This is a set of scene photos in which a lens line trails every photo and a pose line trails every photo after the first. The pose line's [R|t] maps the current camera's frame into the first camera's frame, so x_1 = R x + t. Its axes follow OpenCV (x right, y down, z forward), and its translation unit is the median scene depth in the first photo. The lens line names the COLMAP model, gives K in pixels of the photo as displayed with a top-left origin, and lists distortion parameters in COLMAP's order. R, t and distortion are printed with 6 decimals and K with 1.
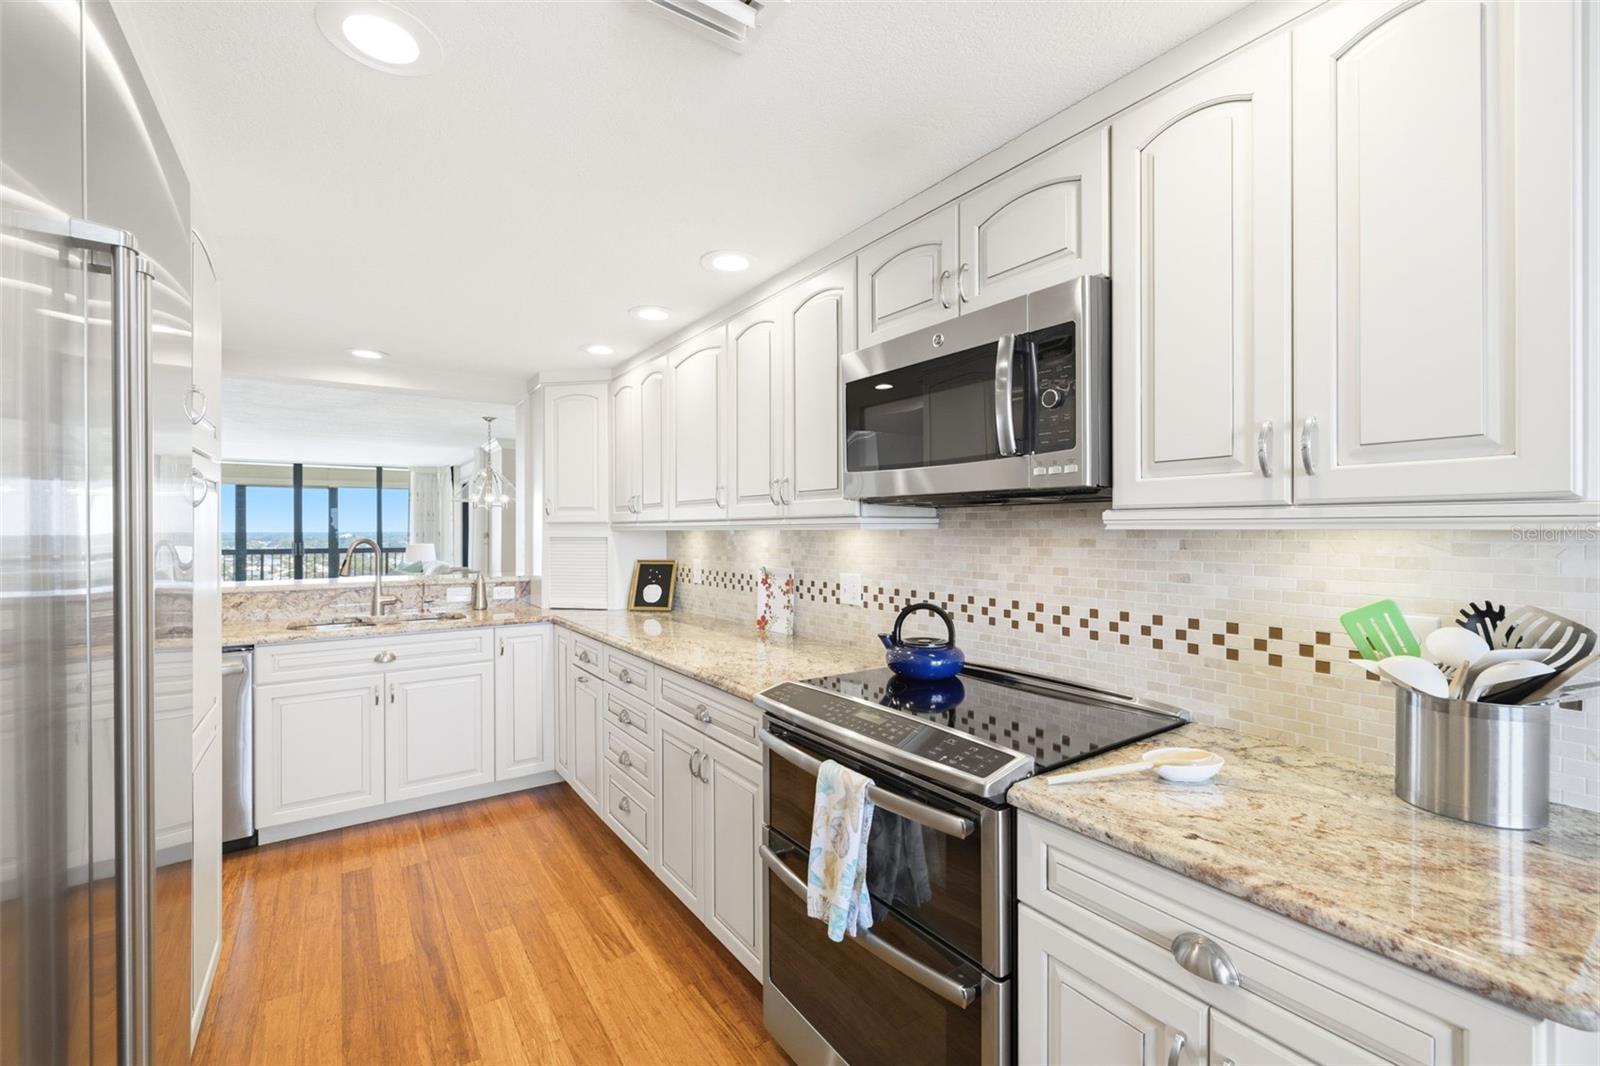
lens RADIAL K [[671.1, 0, 797.1], [0, 671.1, 530.3], [0, 0, 1]] dist [0.002155, 0.000241]
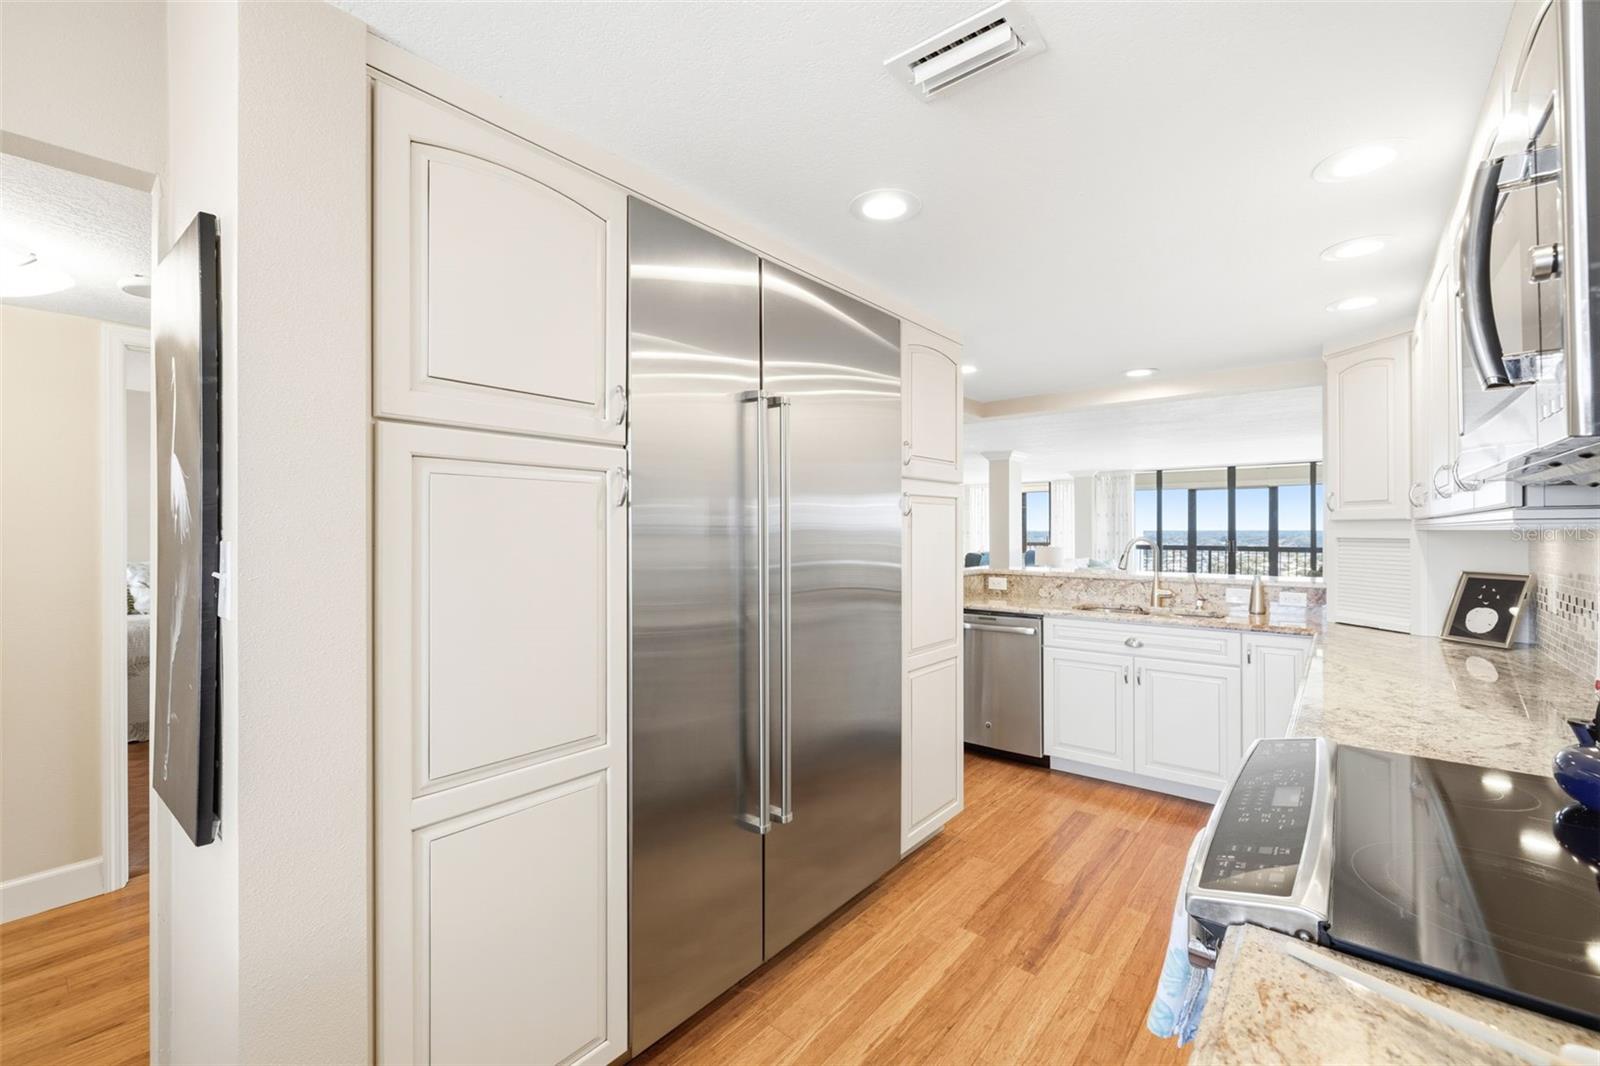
lens RADIAL K [[671.1, 0, 797.9], [0, 671.1, 530.1], [0, 0, 1]] dist [0.002155, 0.000241]
pose [[0.275236, 0.001524, -0.961376, 0.301860], [0.000743, 0.999998, 0.001798, -0.001266], [0.961376, -0.001209, 0.275234, 0.148685]]
